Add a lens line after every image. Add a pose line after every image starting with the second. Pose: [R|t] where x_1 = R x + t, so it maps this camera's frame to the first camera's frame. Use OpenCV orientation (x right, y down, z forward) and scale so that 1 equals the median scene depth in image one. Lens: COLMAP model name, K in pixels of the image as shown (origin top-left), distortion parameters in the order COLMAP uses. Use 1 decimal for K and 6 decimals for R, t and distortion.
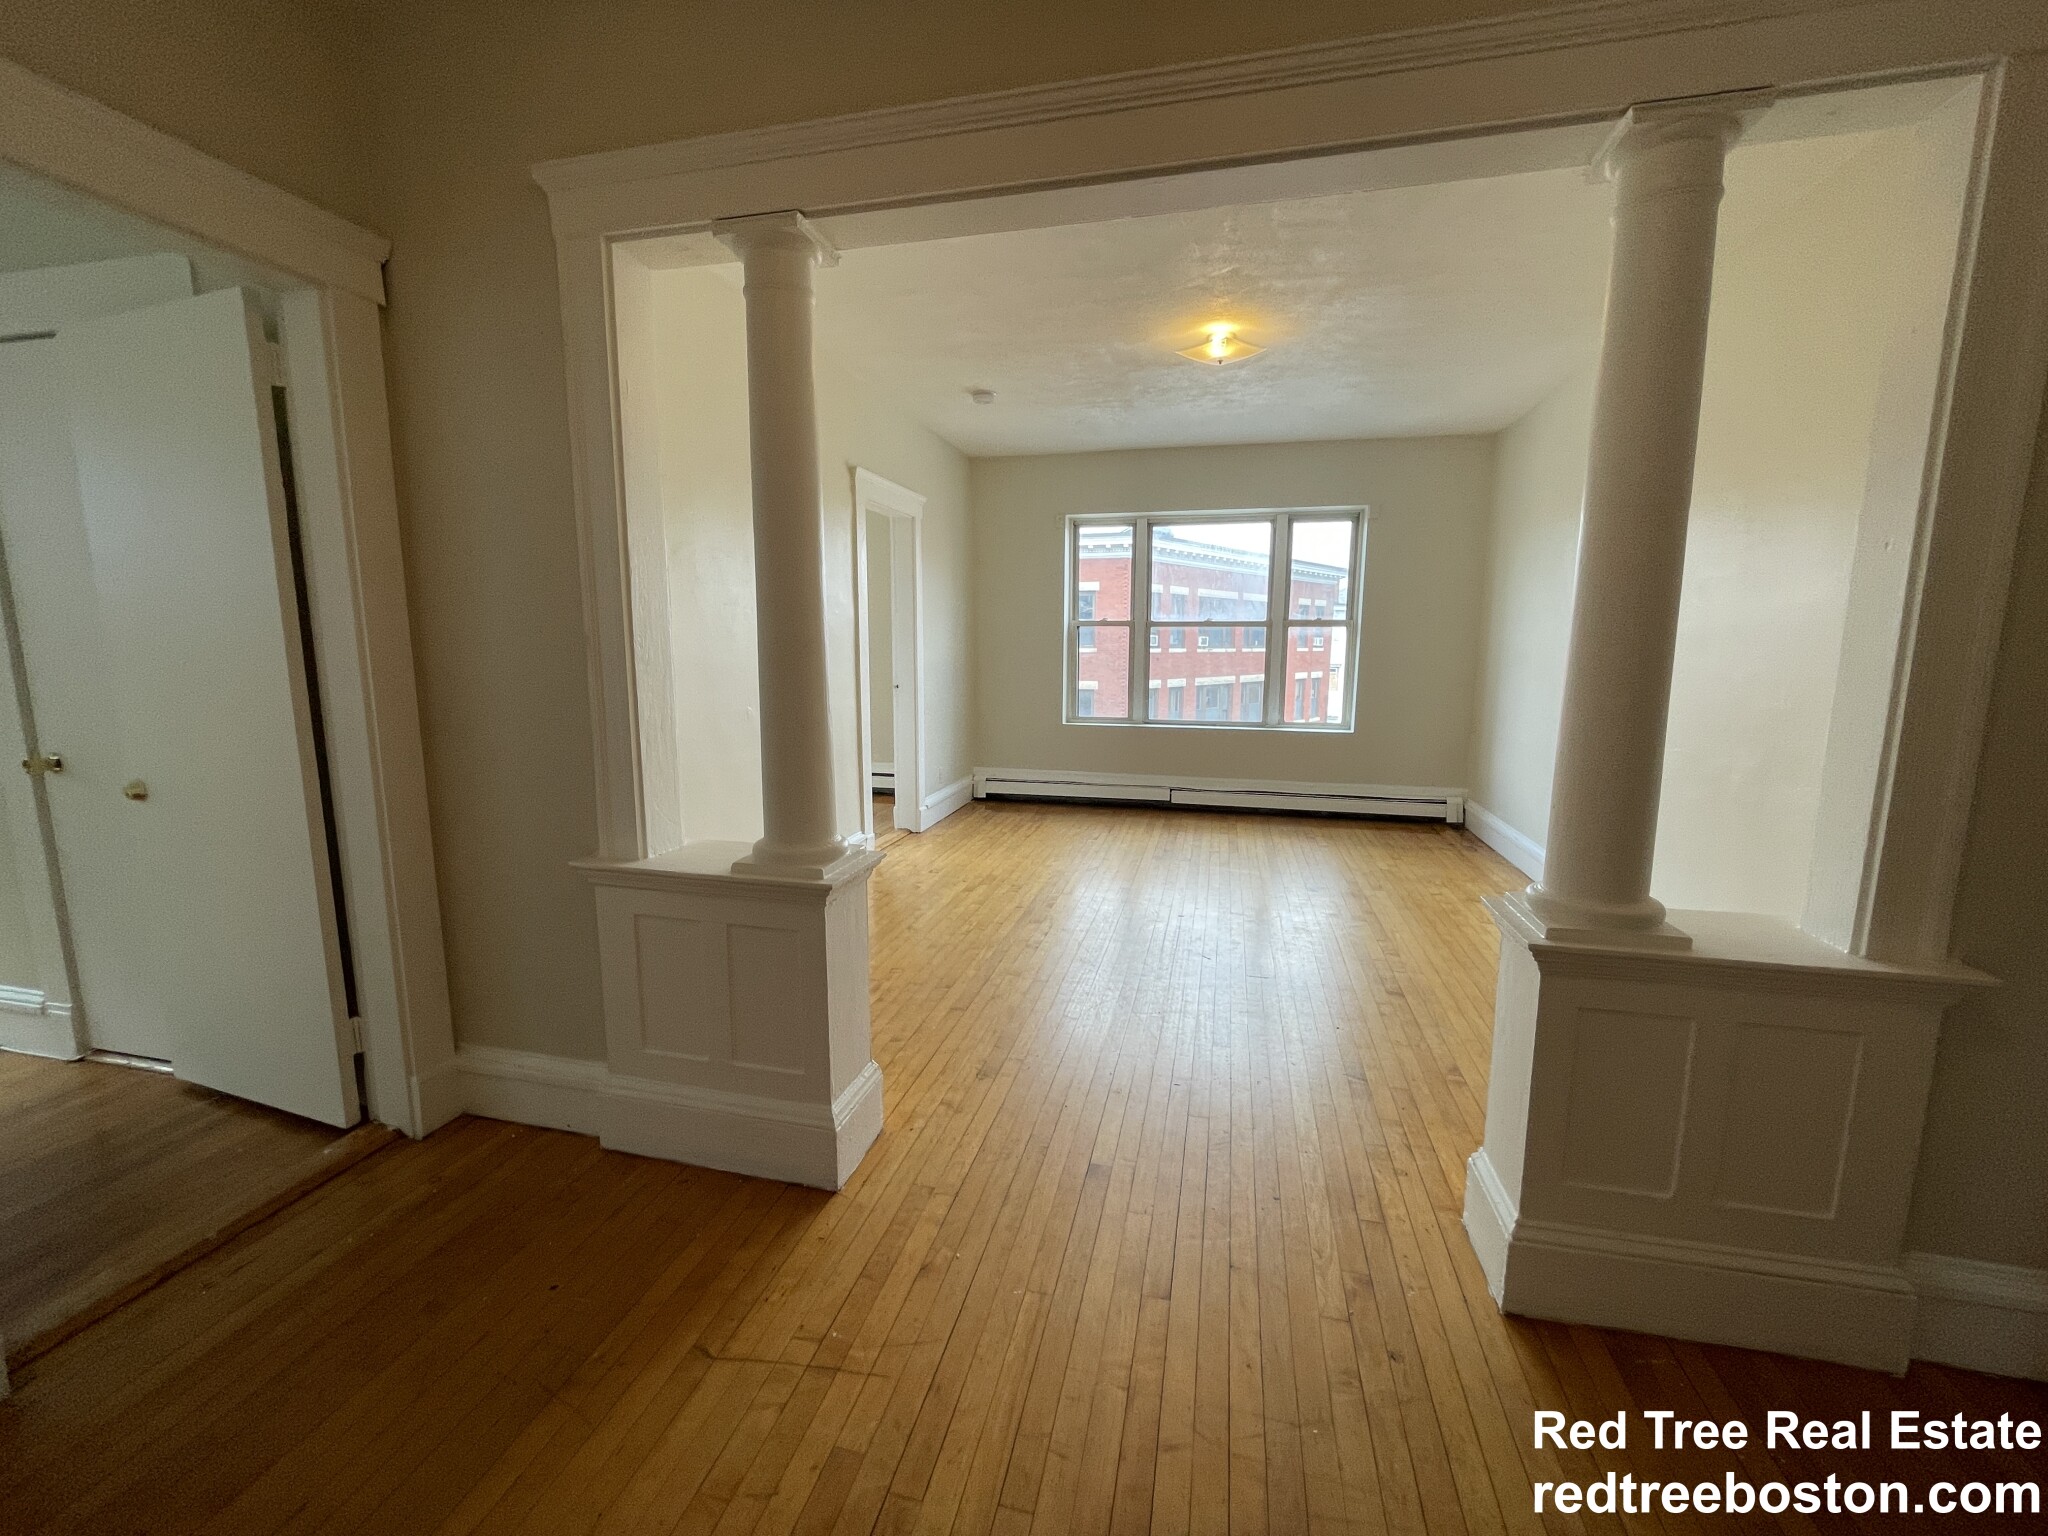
lens RADIAL K [[837.2, 0, 1024.4], [0, 837.2, 764.1], [0, 0, 1]] dist [-0.002723, 0.000344]
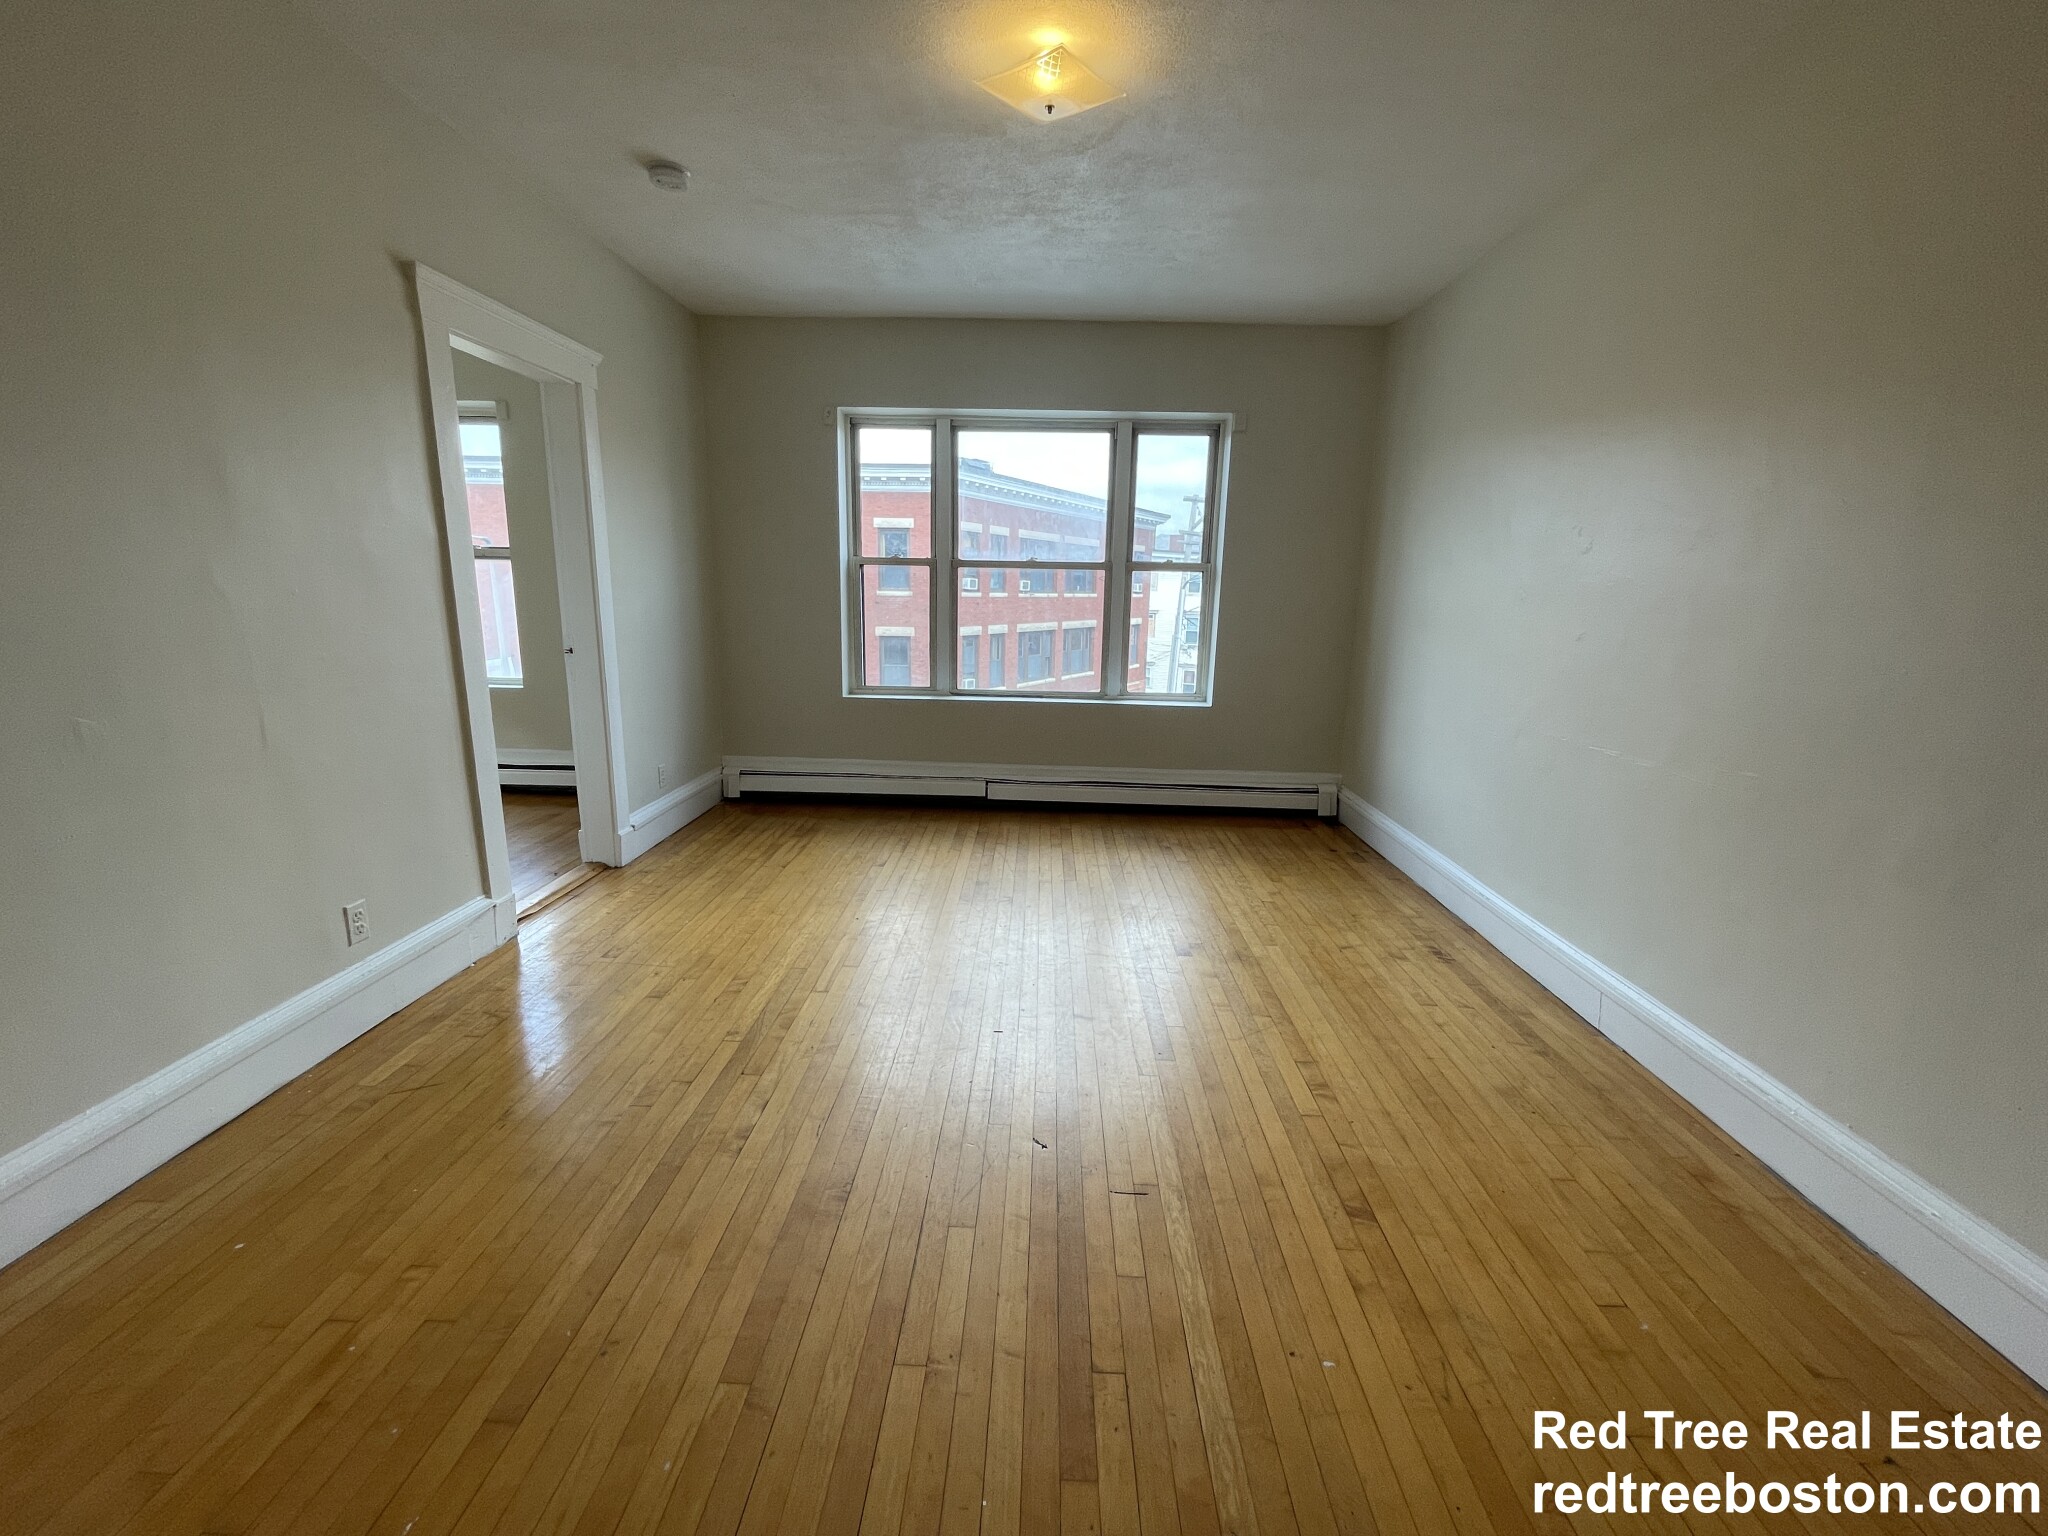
lens RADIAL K [[837.2, 0, 1024.4], [0, 837.2, 764.1], [0, 0, 1]] dist [-0.002723, 0.000344]
pose [[0.978264, -0.026739, 0.205630, 0.054996], [0.012886, 0.997574, 0.068415, -0.041130], [-0.206960, -0.064278, 0.976236, 0.262766]]
